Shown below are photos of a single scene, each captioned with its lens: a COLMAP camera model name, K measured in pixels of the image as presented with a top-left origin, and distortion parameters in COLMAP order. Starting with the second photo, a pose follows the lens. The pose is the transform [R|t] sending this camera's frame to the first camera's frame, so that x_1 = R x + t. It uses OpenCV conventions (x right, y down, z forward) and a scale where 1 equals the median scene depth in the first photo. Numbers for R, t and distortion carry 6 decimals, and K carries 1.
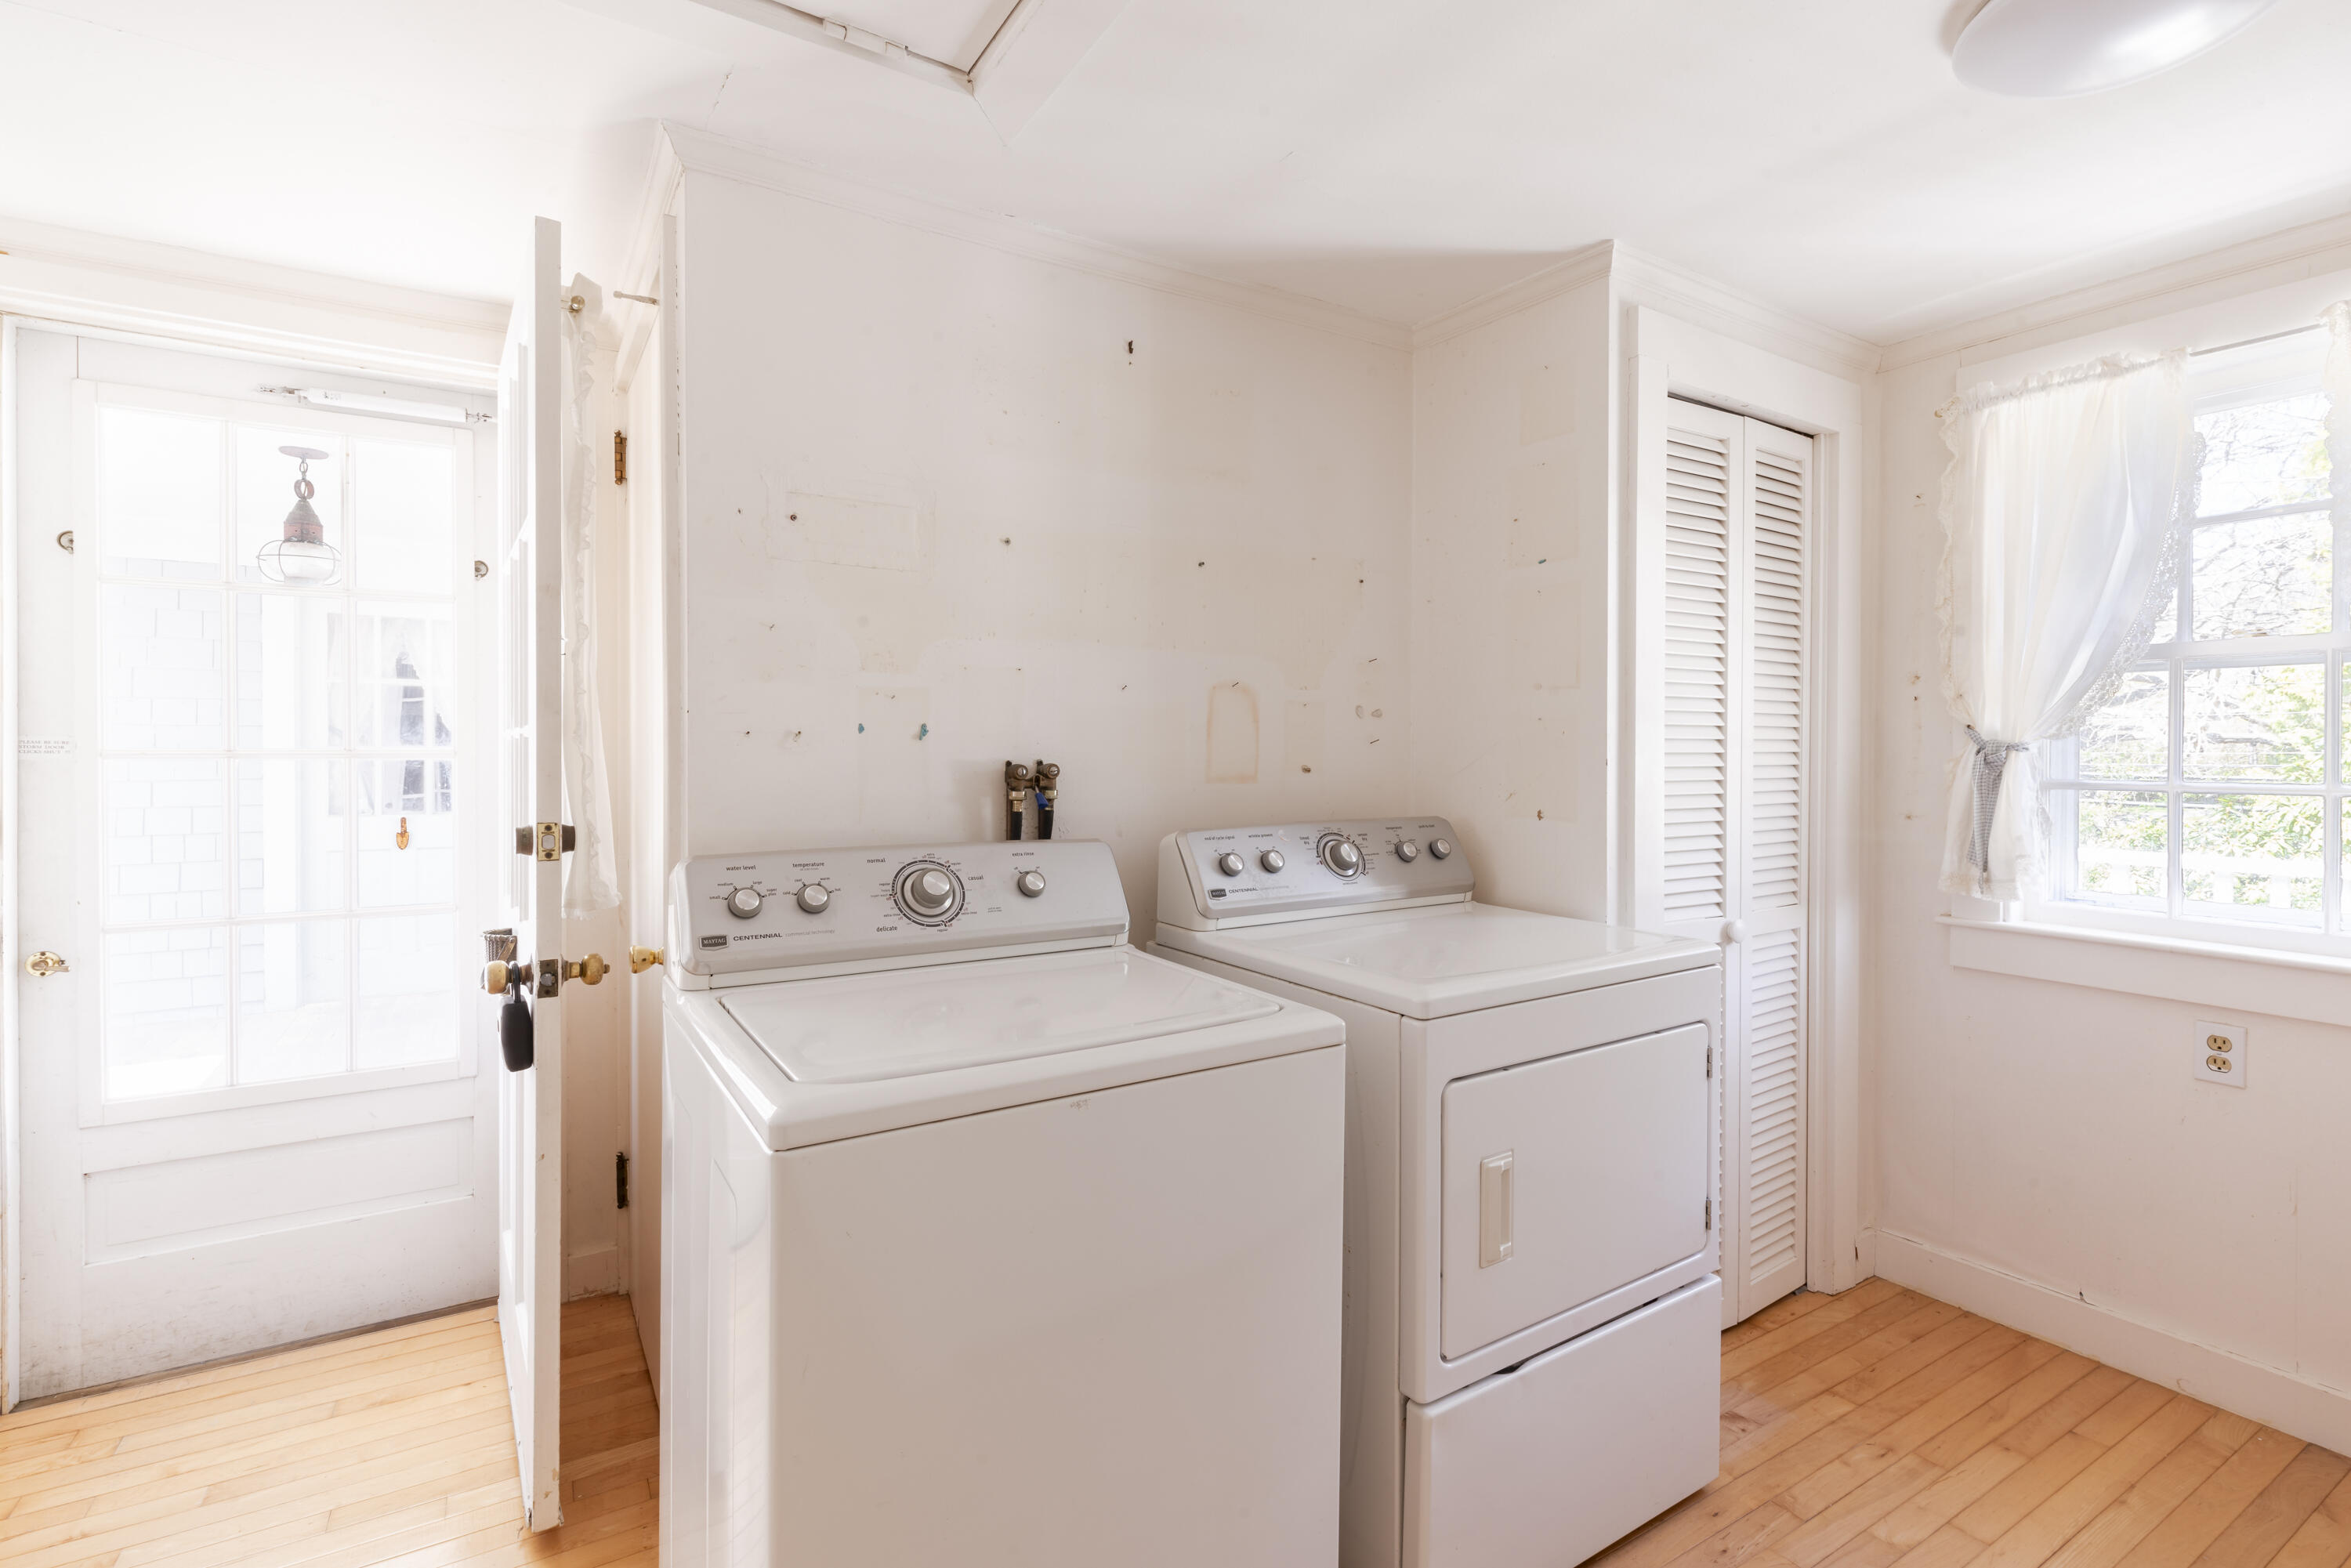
lens RADIAL K [[1073.0, 0, 1166.2], [0, 1073.0, 760.3], [0, 0, 1]] dist [0.002487, -0.001369]
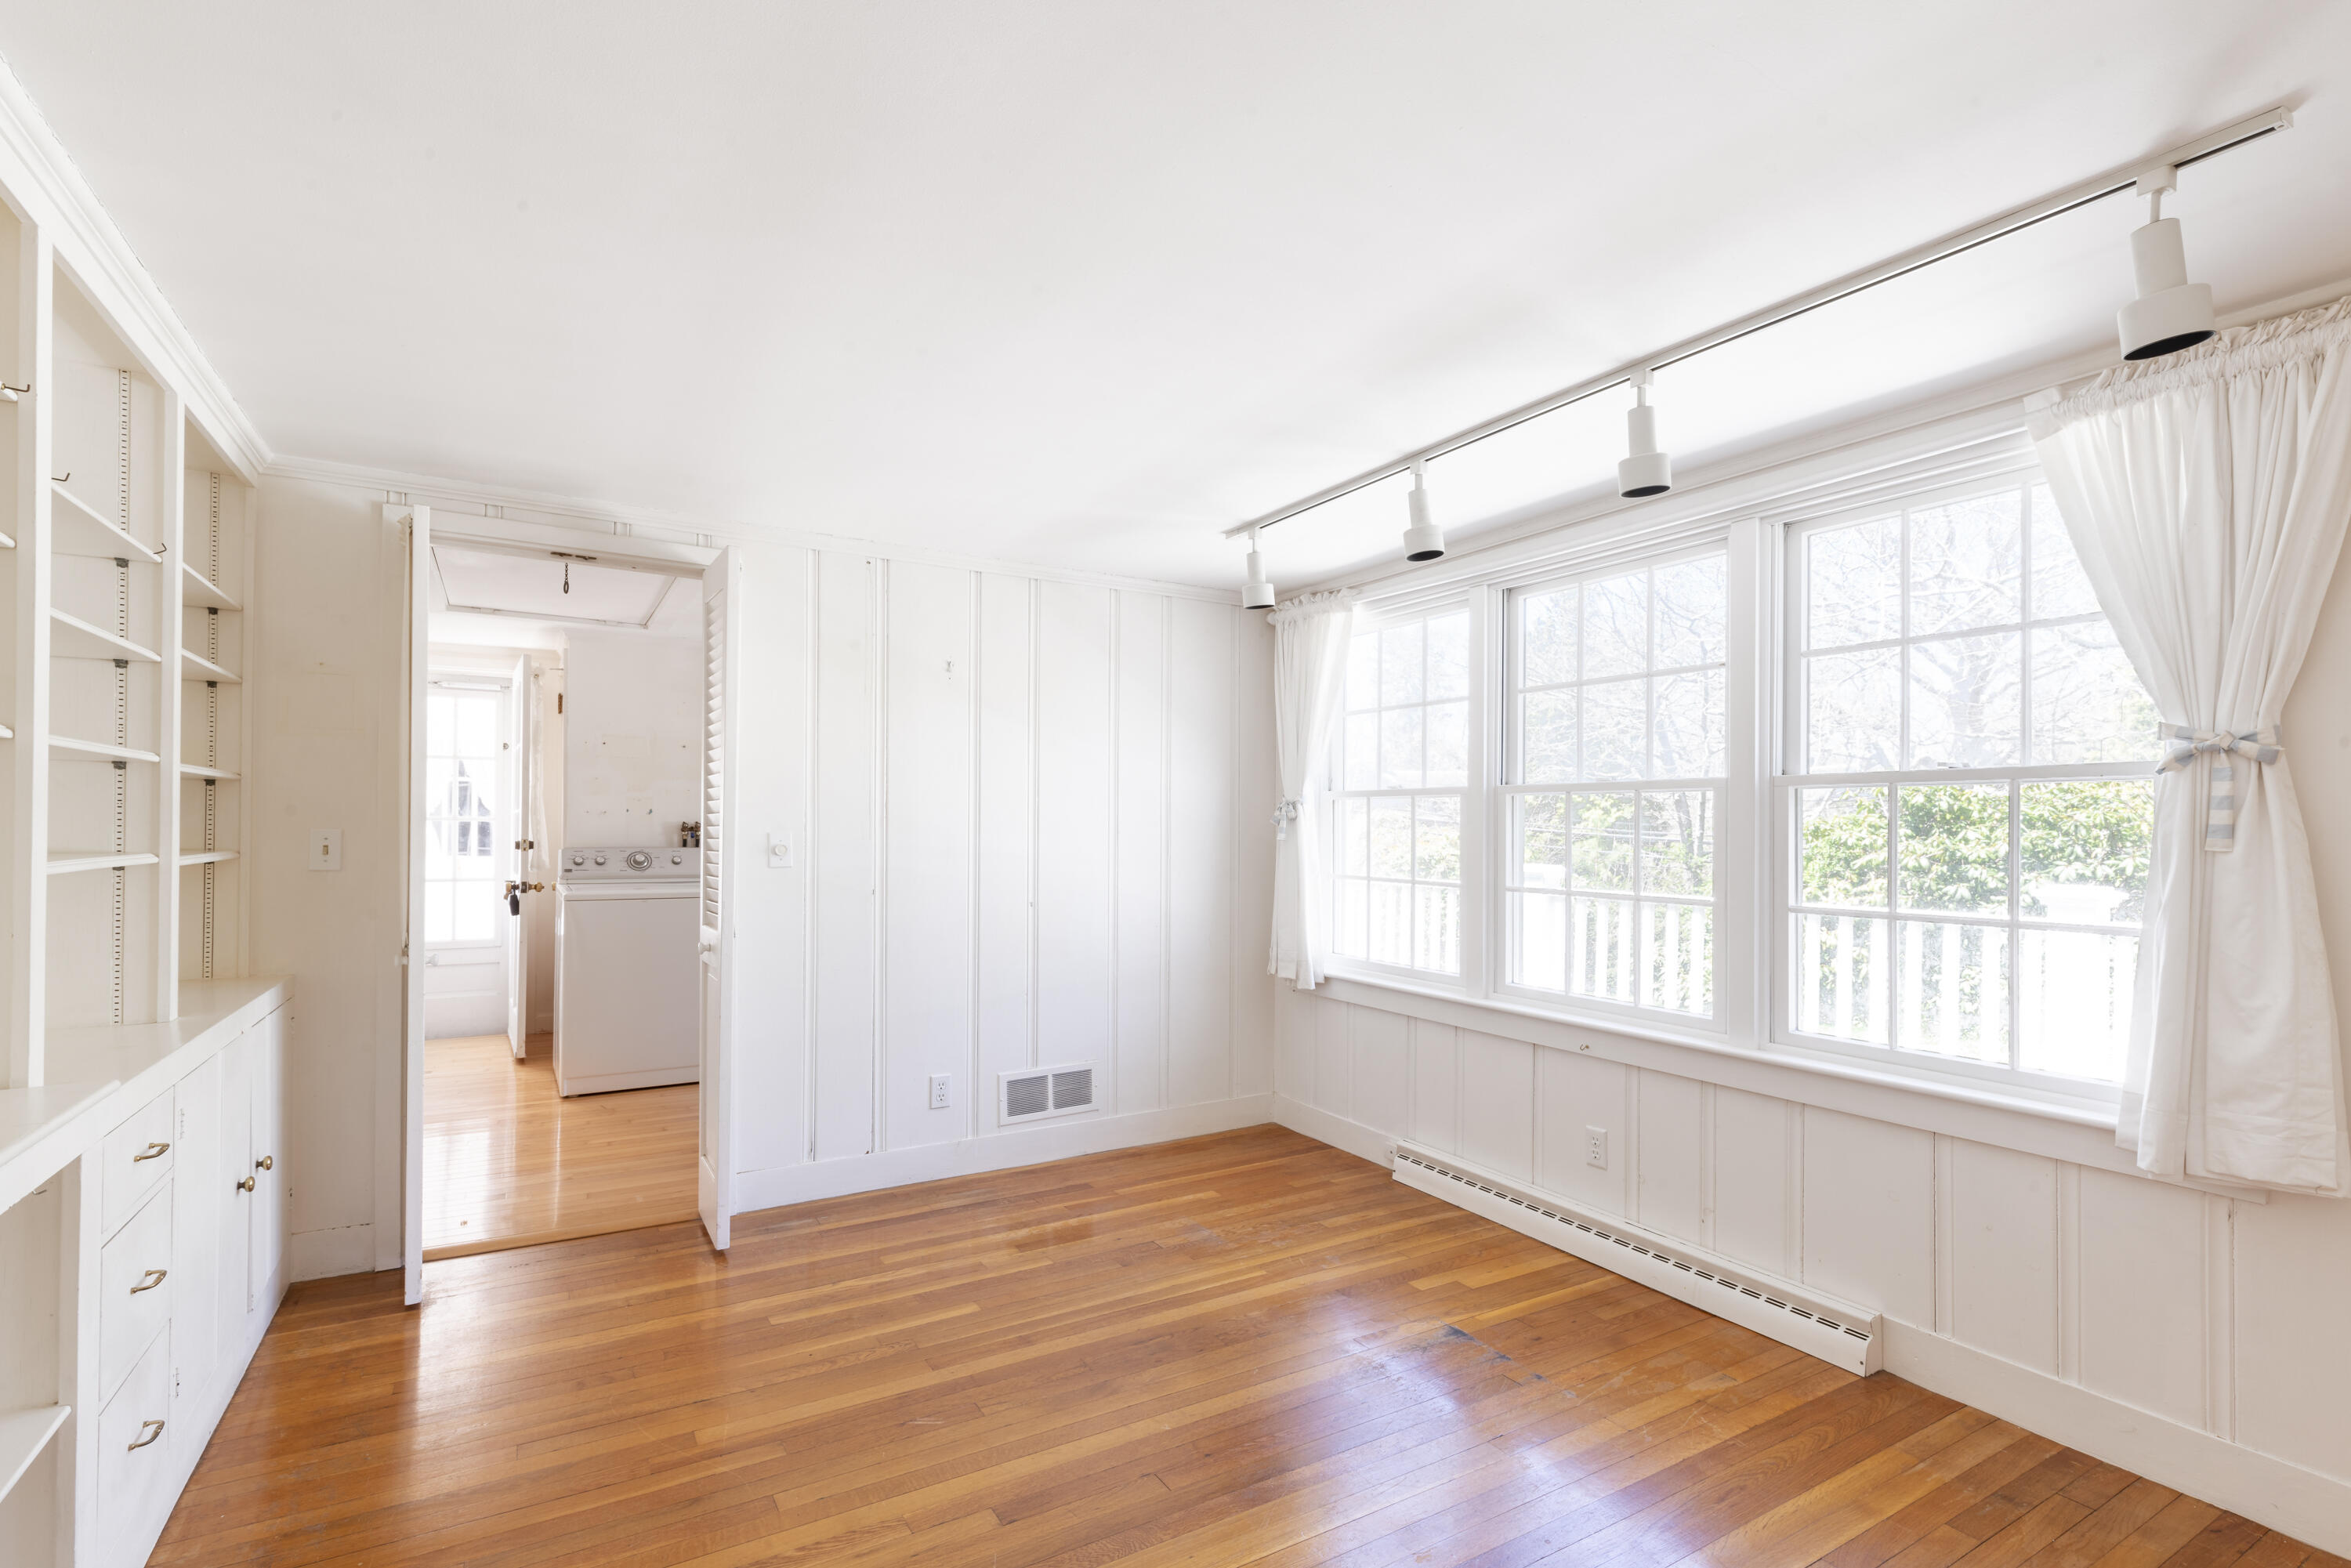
lens RADIAL K [[1073.0, 0, 1165.8], [0, 1073.0, 823.5], [0, 0, 1]] dist [0.002487, -0.001369]
pose [[0.999860, 0.008695, -0.014301, 1.356215], [-0.008867, 0.999888, -0.012067, 0.031682], [0.014194, 0.012192, 0.999825, -2.136560]]
